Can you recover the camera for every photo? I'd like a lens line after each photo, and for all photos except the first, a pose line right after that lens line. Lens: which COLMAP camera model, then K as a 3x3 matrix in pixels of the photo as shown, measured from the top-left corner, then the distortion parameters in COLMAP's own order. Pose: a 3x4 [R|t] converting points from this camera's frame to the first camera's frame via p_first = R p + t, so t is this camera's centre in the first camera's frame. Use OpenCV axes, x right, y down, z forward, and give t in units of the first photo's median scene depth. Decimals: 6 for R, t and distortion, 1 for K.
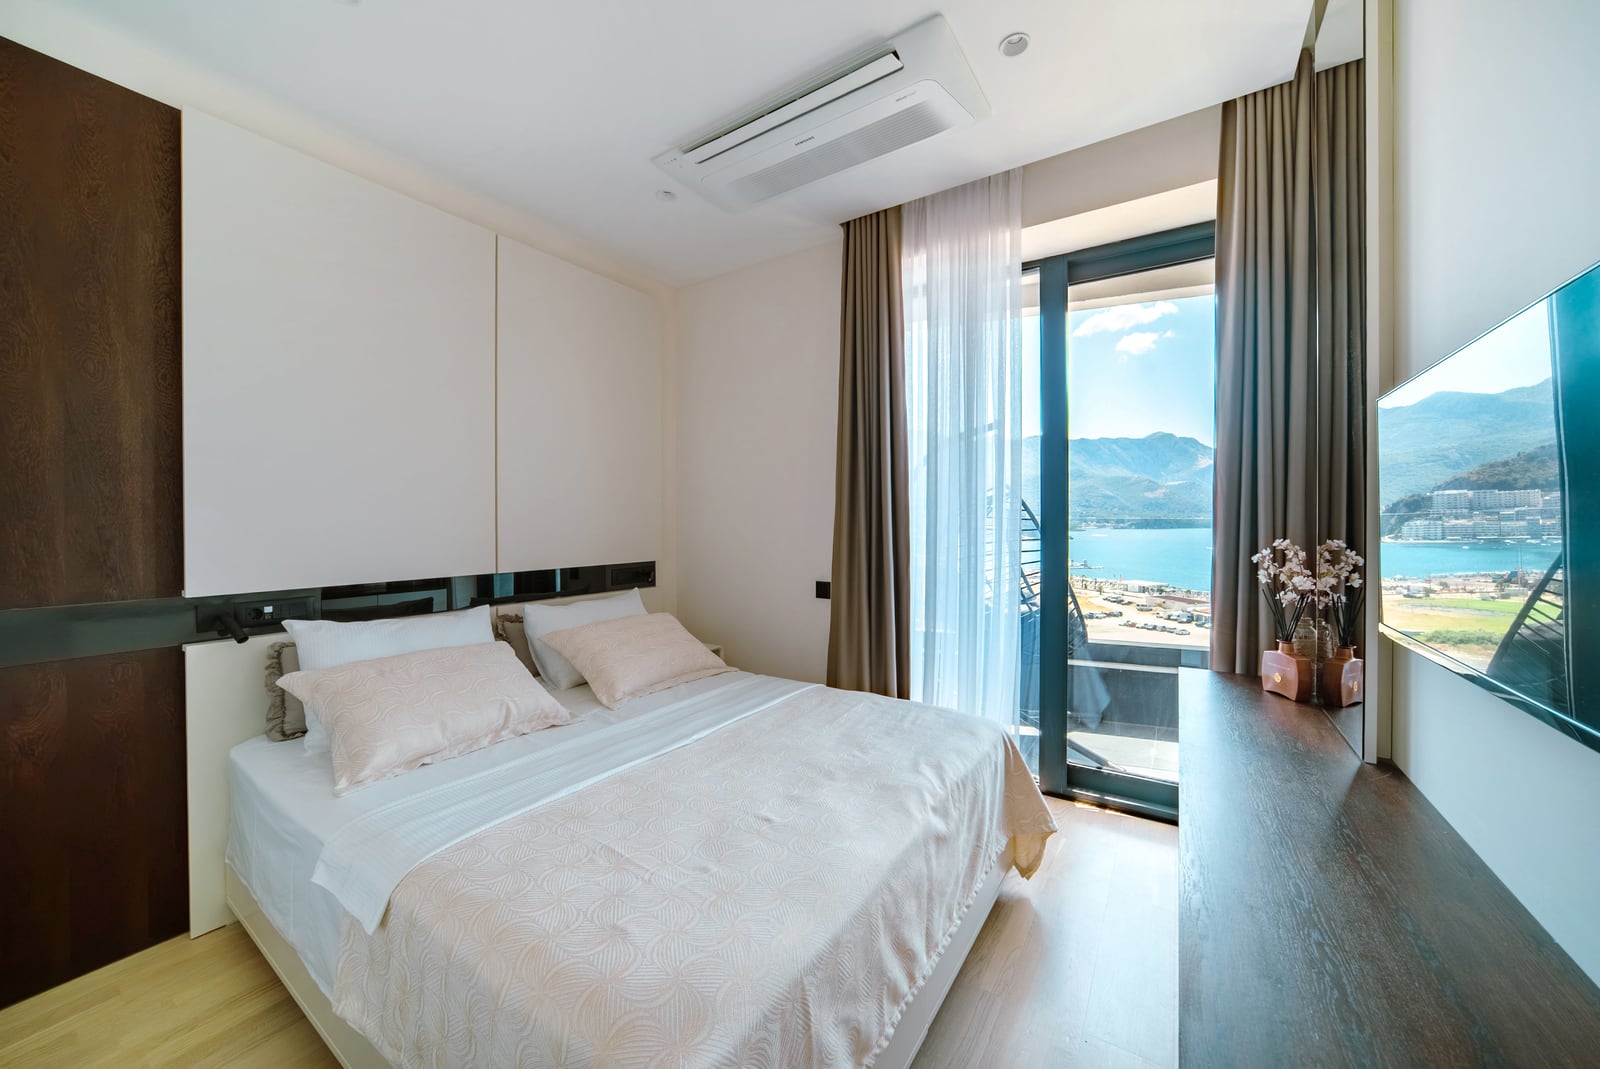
lens RADIAL K [[556.1, 0, 824.5], [0, 556.1, 519.6], [0, 0, 1]] dist [-0.000470, -0.000036]
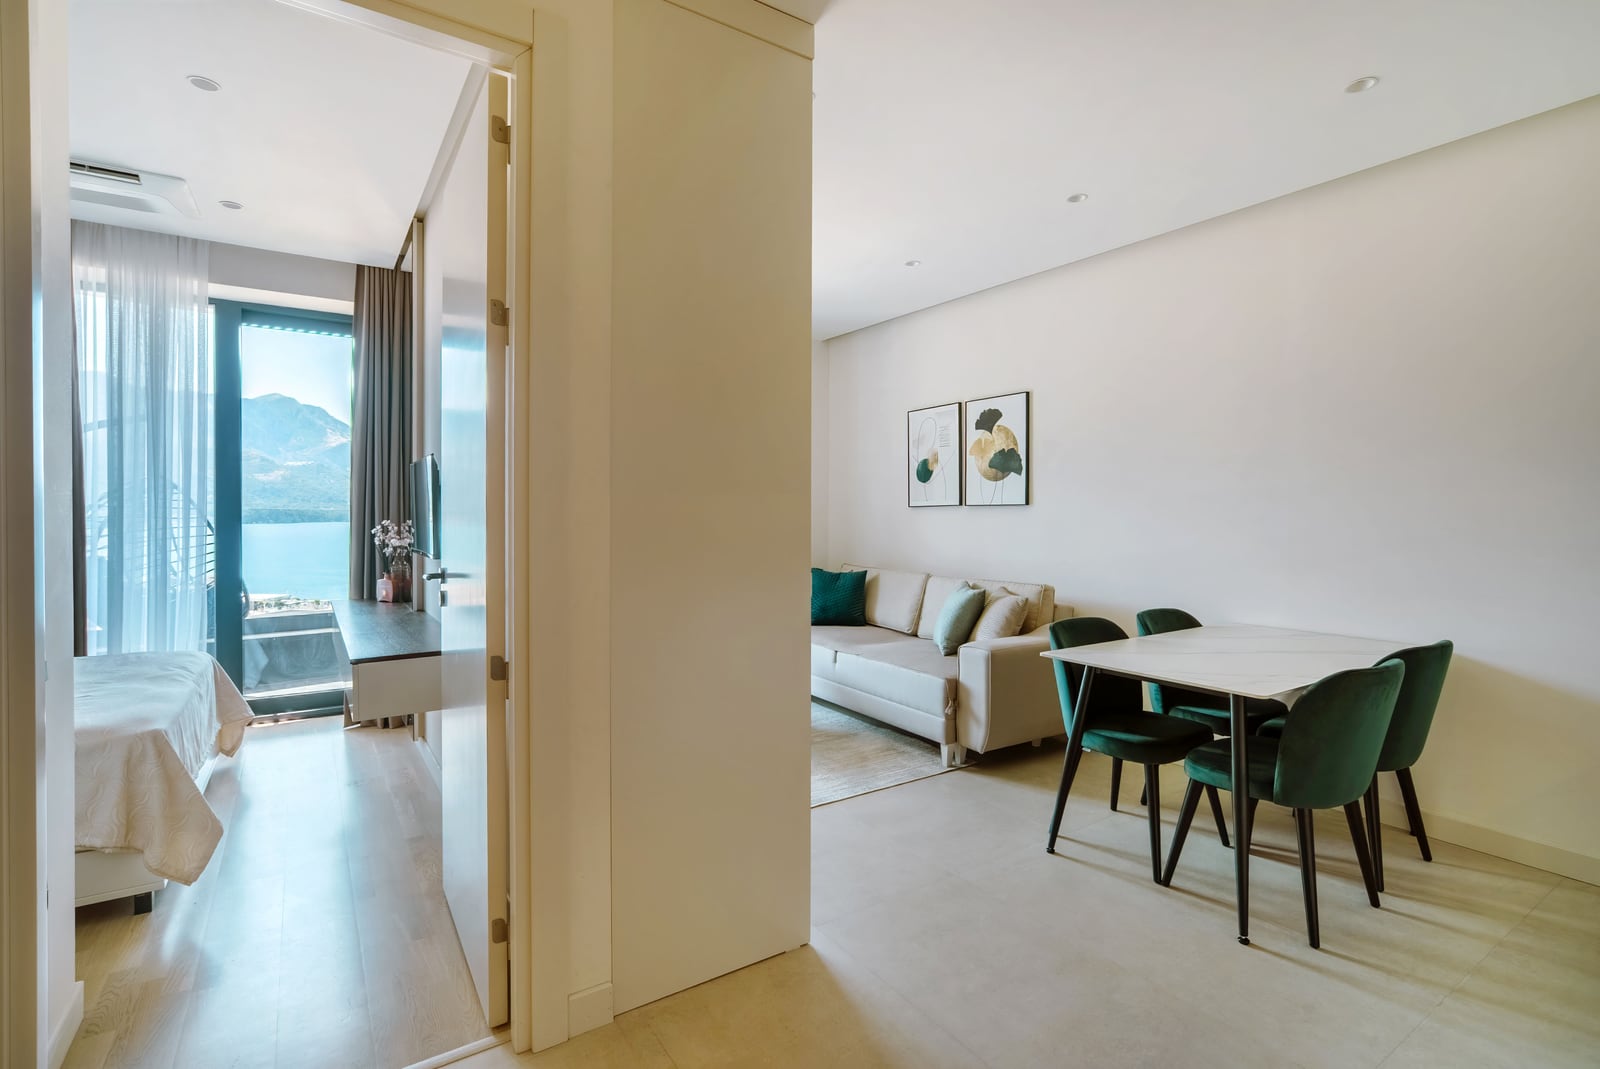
lens RADIAL K [[756.8, 0, 797.1], [0, 756.8, 519.0], [0, 0, 1]] dist [0.001714, 0.000469]
pose [[0.410432, -0.009907, 0.911837, -0.690331], [0.000732, 0.999944, 0.010535, 0.004010], [-0.911891, -0.003656, 0.410417, -0.967583]]
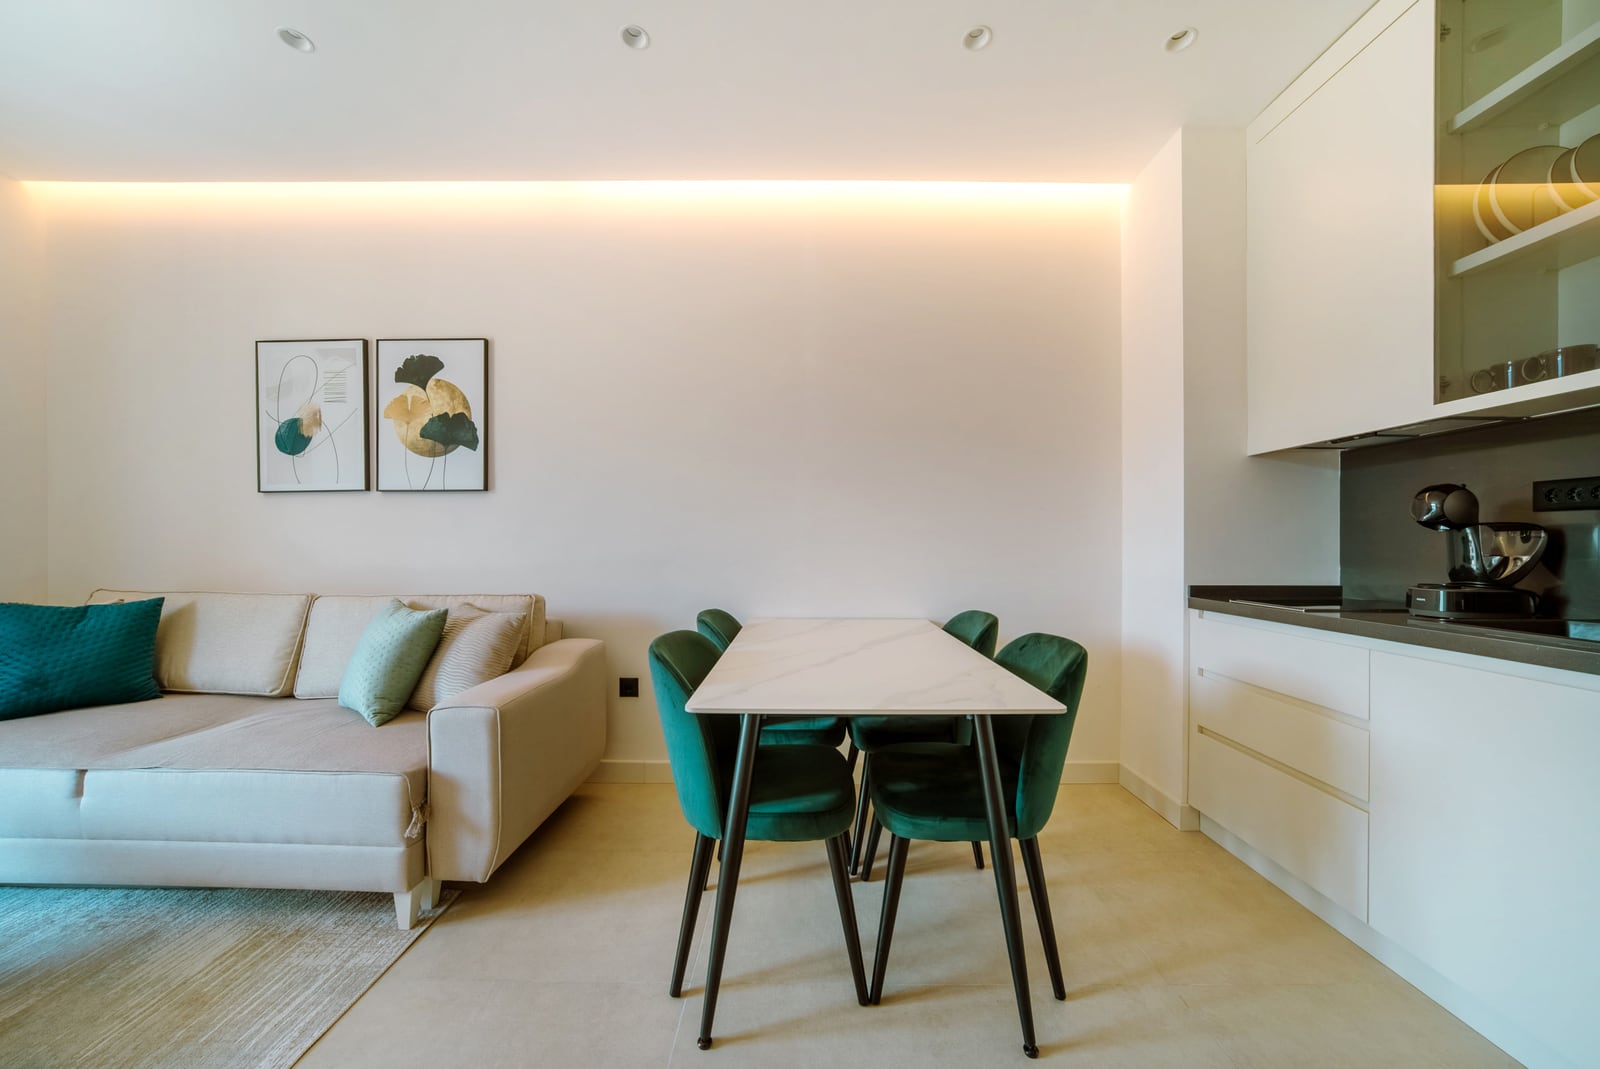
lens RADIAL K [[561.7, 0, 795.6], [0, 561.7, 554.7], [0, 0, 1]] dist [-0.023832, 0.007177]
pose [[-0.525685, -0.017568, 0.850498, -0.495705], [-0.002744, 0.999817, 0.018956, 0.024726], [-0.850675, 0.007631, -0.525636, -0.889731]]
